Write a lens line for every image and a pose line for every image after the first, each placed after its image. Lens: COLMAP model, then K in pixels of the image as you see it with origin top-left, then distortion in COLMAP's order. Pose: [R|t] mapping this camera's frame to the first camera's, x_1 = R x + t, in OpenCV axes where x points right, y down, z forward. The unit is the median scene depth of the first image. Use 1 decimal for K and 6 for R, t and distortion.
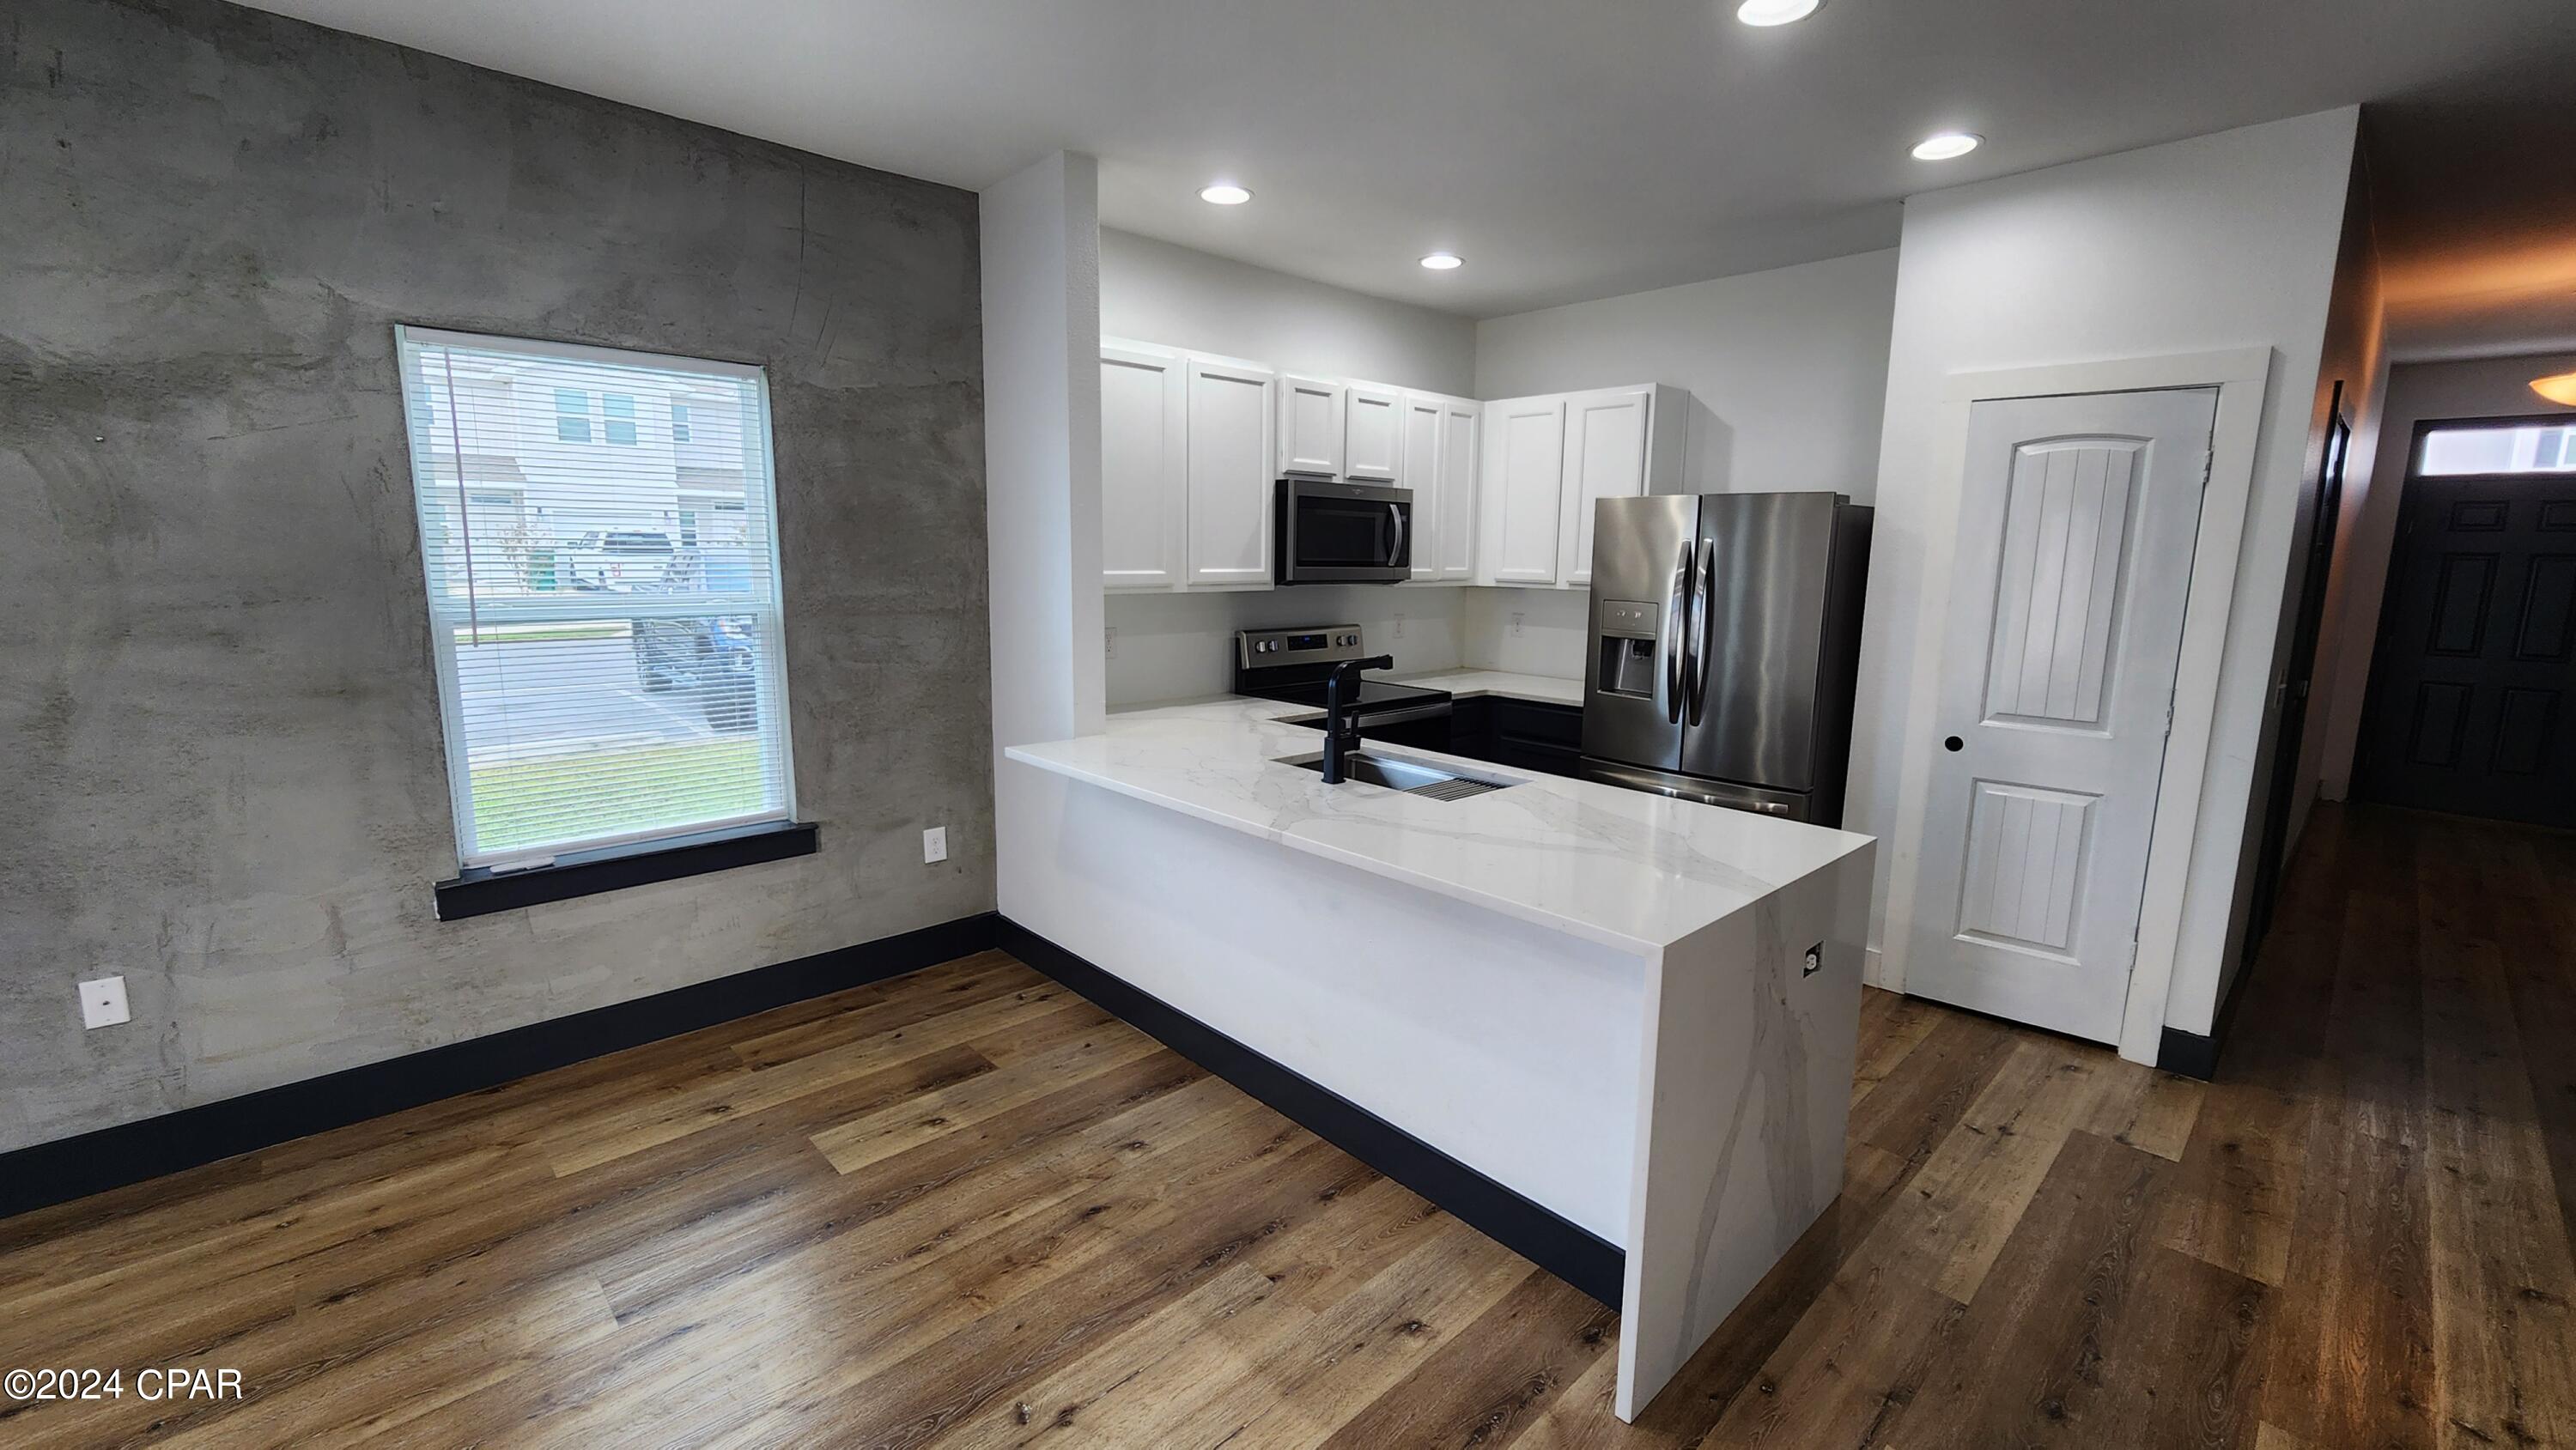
lens RADIAL K [[1053.5, 0, 1287.2], [0, 1053.5, 723.2], [0, 0, 1]] dist [-0.000901, -0.000880]
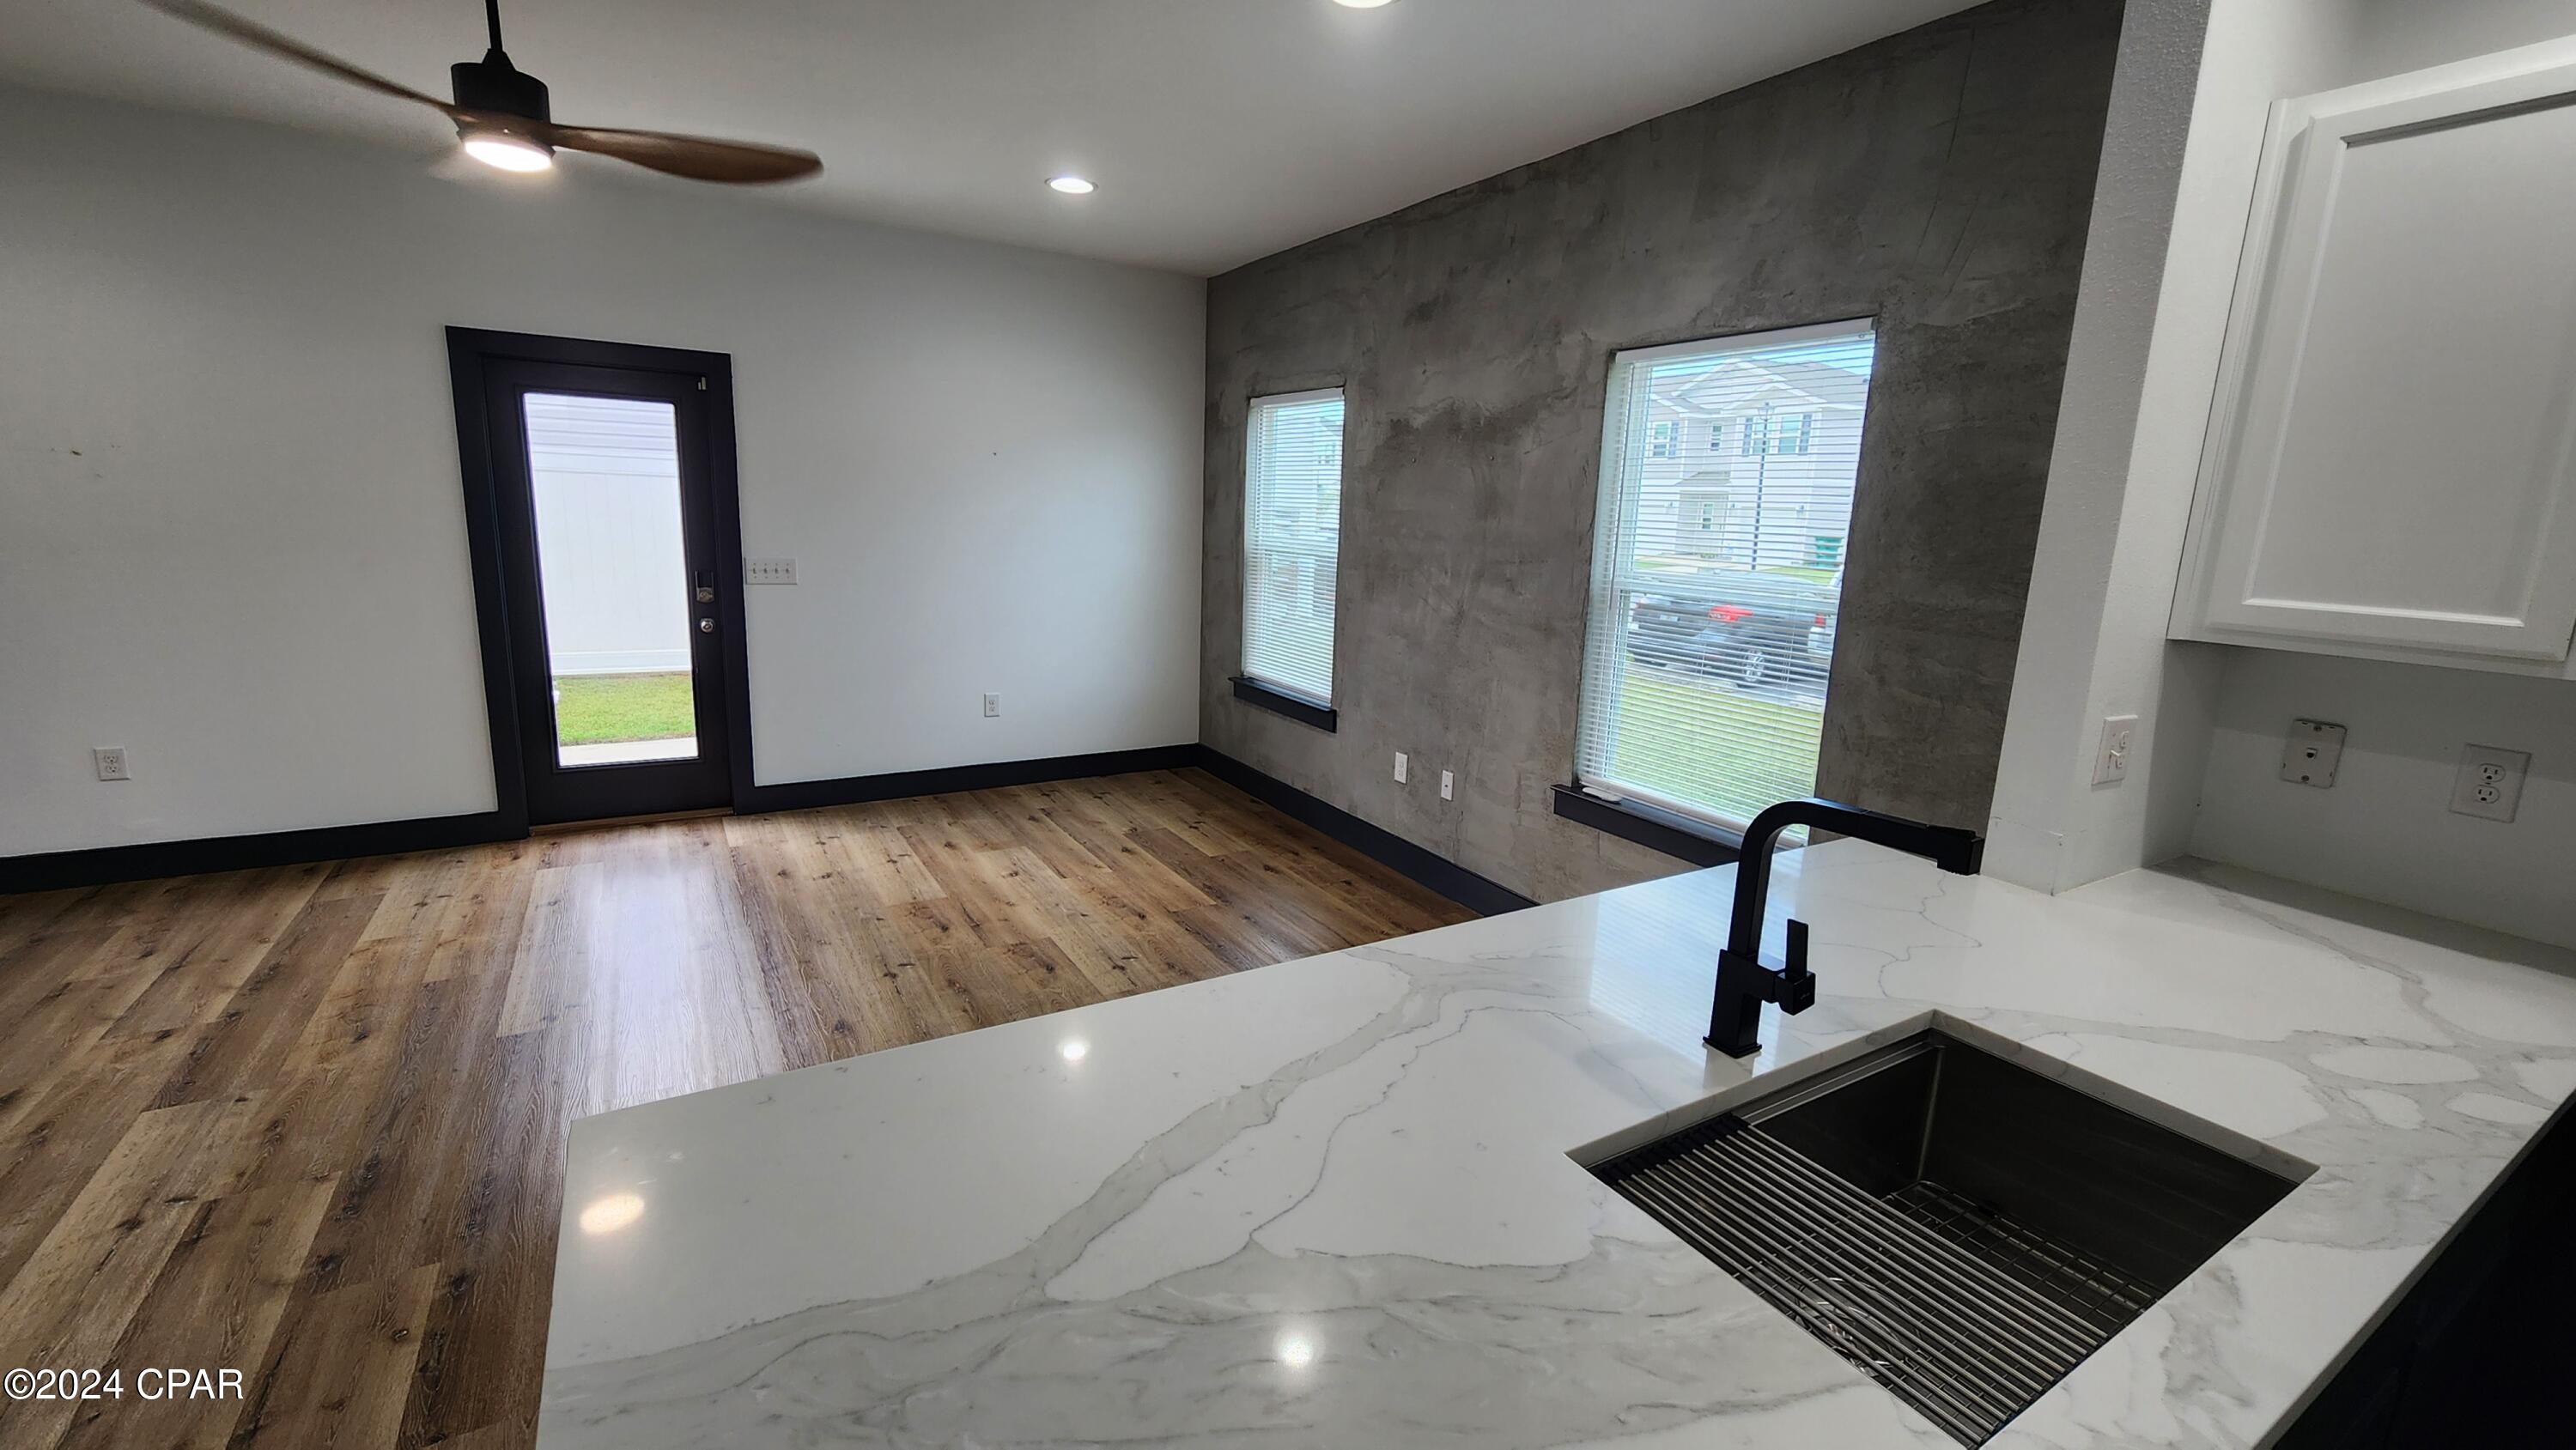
lens RADIAL K [[1053.5, 0, 1305.0], [0, 1053.5, 719.8], [0, 0, 1]] dist [-0.000901, -0.000880]
pose [[-0.201600, 0.172358, -0.964184, 0.437928], [-0.202168, 0.955876, 0.213143, -0.121778], [0.958377, 0.237896, -0.157859, 0.772881]]
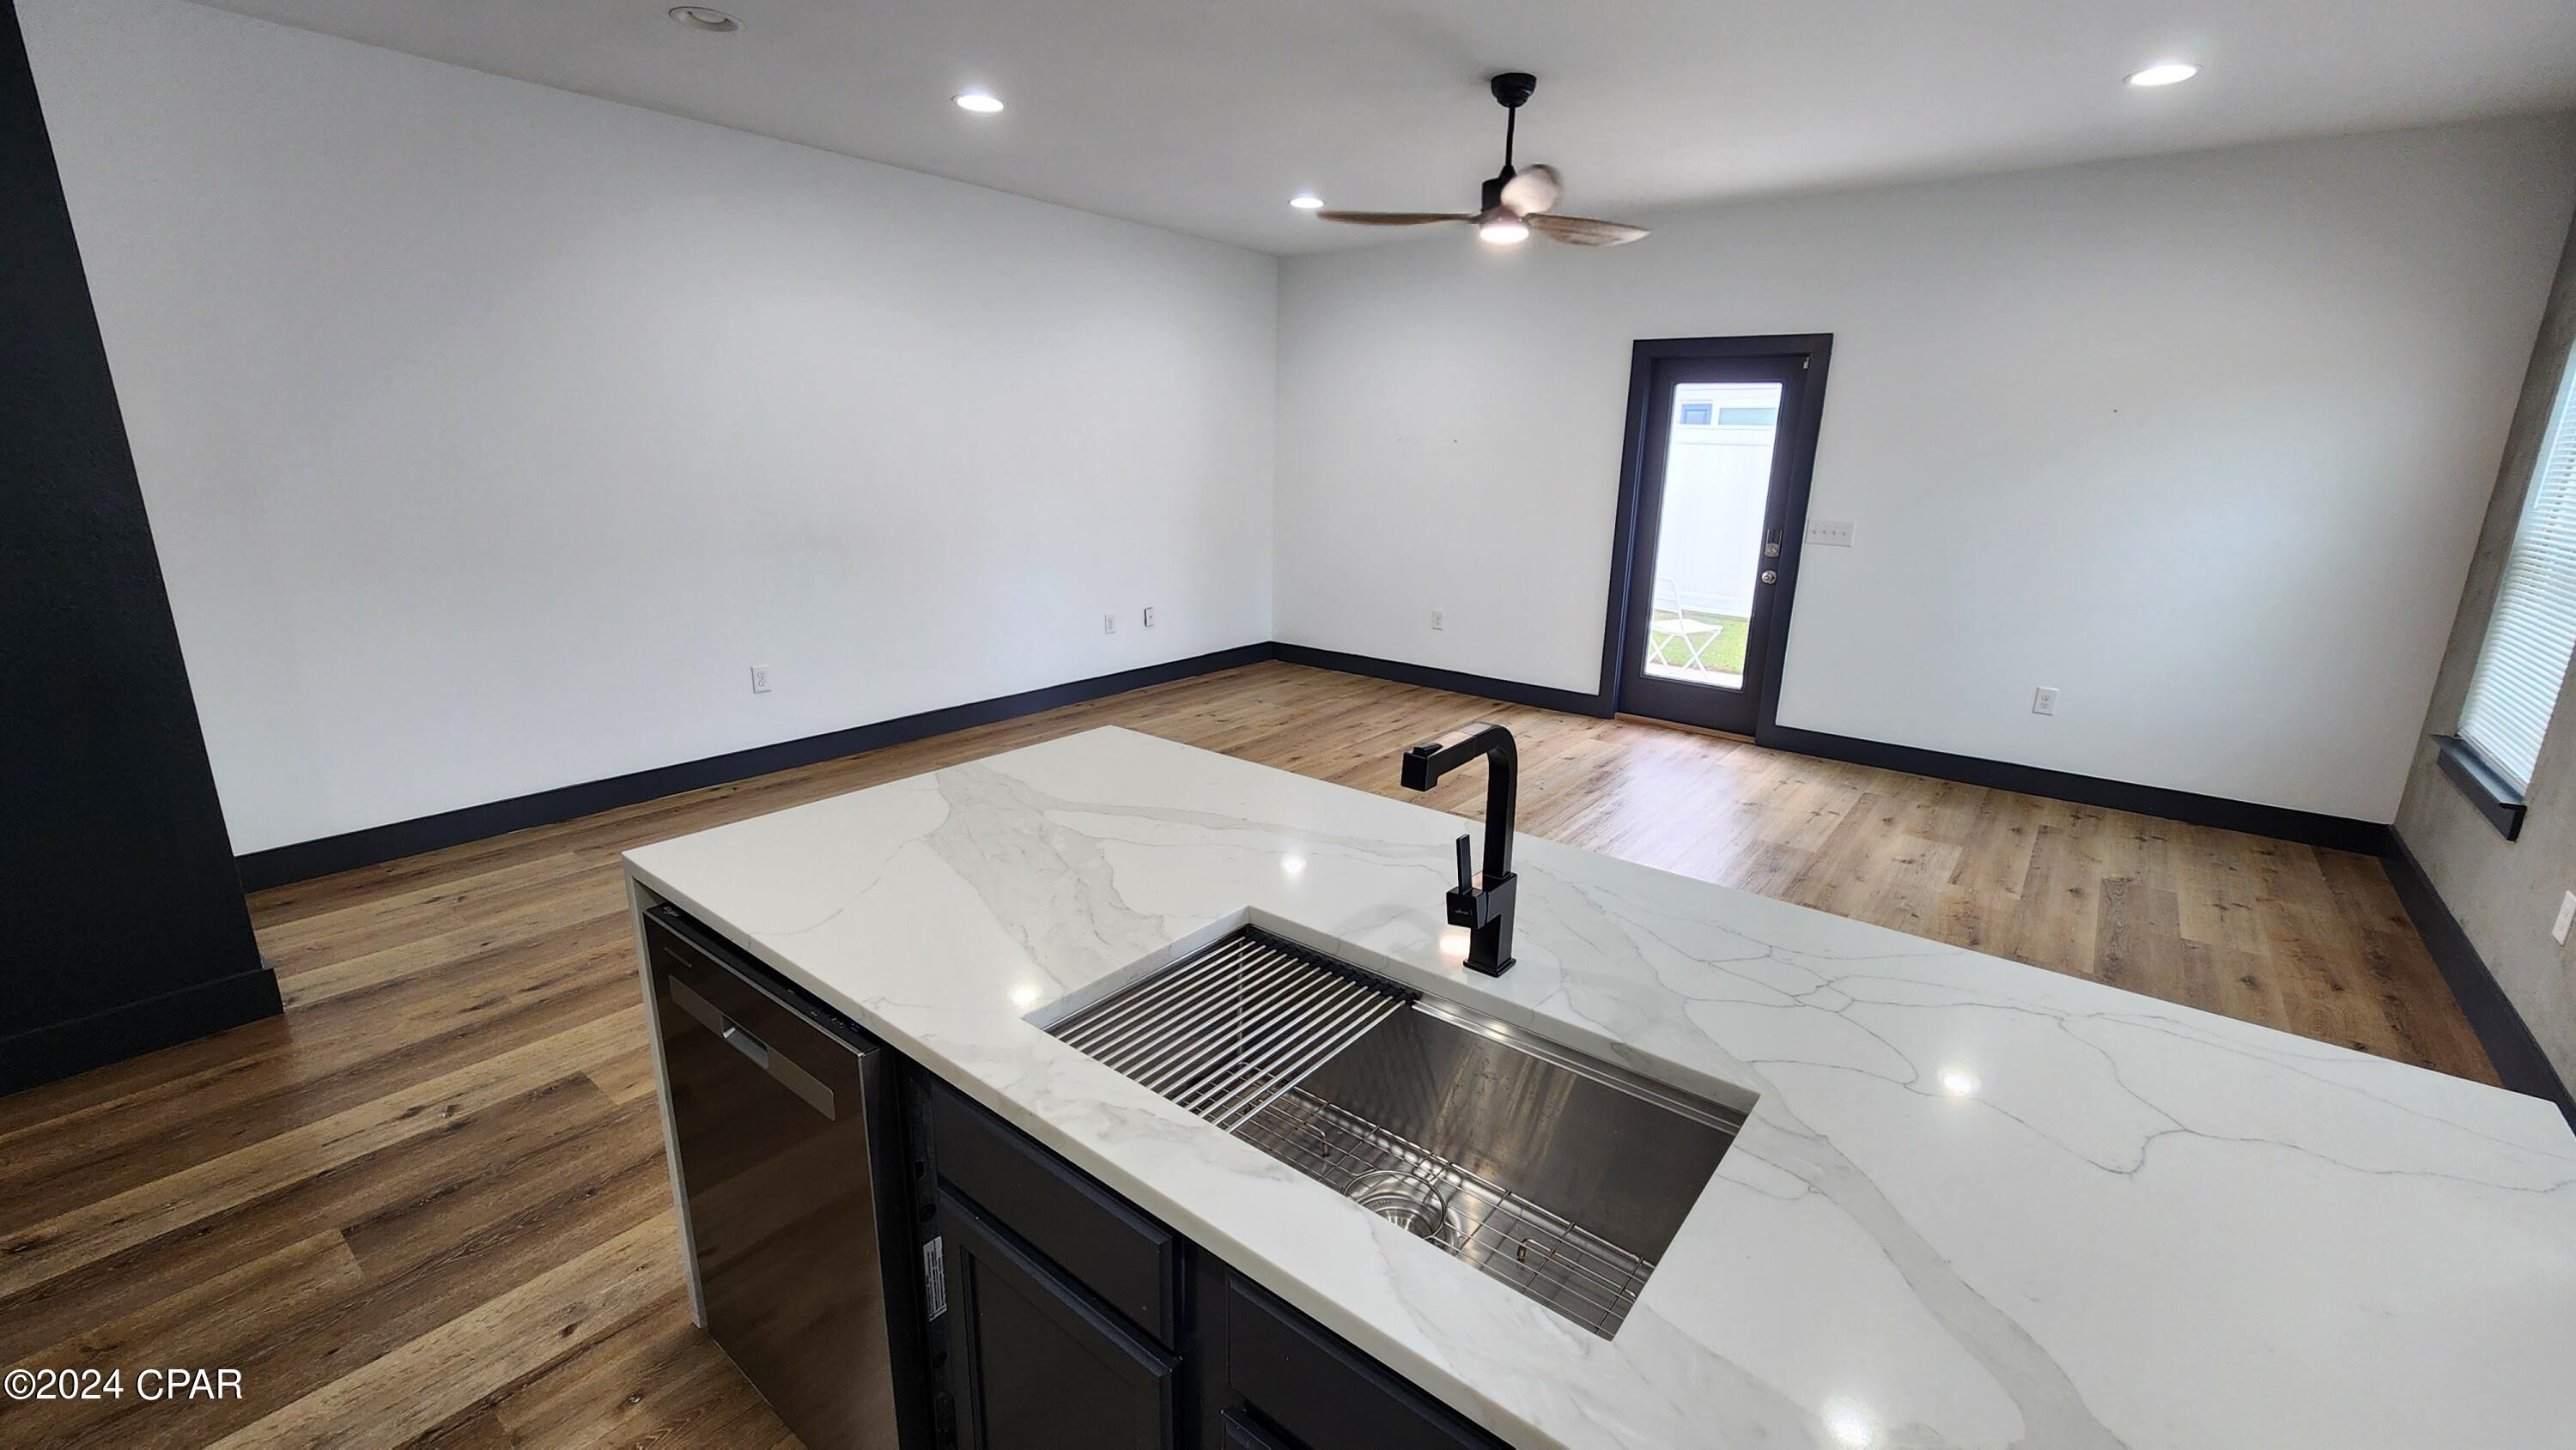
lens RADIAL K [[1053.5, 0, 1298.3], [0, 1053.5, 726.3], [0, 0, 1]] dist [-0.000901, -0.000880]
pose [[-0.987683, 0.004803, -0.156394, 0.176263], [-0.061049, 0.908478, 0.413449, -0.200133], [0.144066, 0.417904, -0.896995, 1.214086]]
